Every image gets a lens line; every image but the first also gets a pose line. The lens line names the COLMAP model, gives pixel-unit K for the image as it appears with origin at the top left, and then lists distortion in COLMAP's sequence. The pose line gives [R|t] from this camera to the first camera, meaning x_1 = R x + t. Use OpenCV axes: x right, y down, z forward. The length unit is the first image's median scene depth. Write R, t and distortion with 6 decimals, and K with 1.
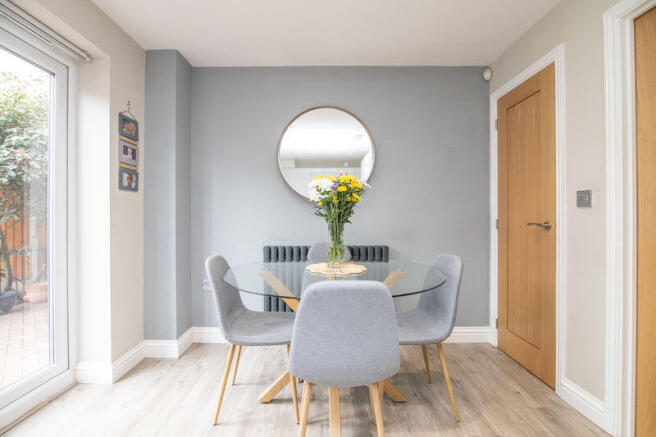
lens RADIAL K [[304.3, 0, 322.4], [0, 304.3, 219.0], [0, 0, 1]] dist [-0.016589, 0.000273]
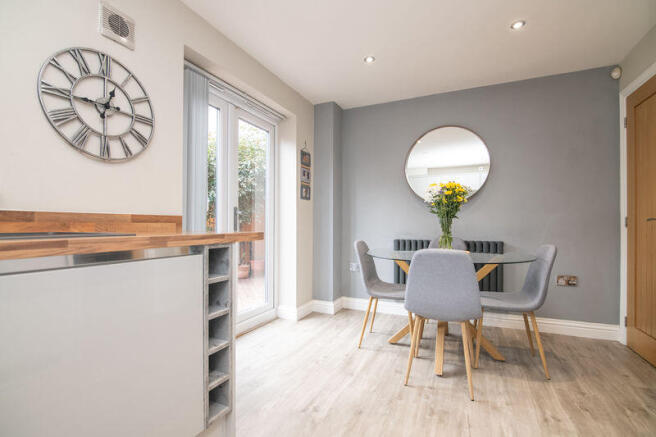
lens RADIAL K [[304.3, 0, 329.4], [0, 304.3, 224.6], [0, 0, 1]] dist [-0.016589, 0.000273]
pose [[0.912531, 0.001672, -0.409003, 0.112633], [-0.005234, 0.999958, -0.007590, 0.049438], [0.408973, 0.009067, 0.912501, -0.392990]]
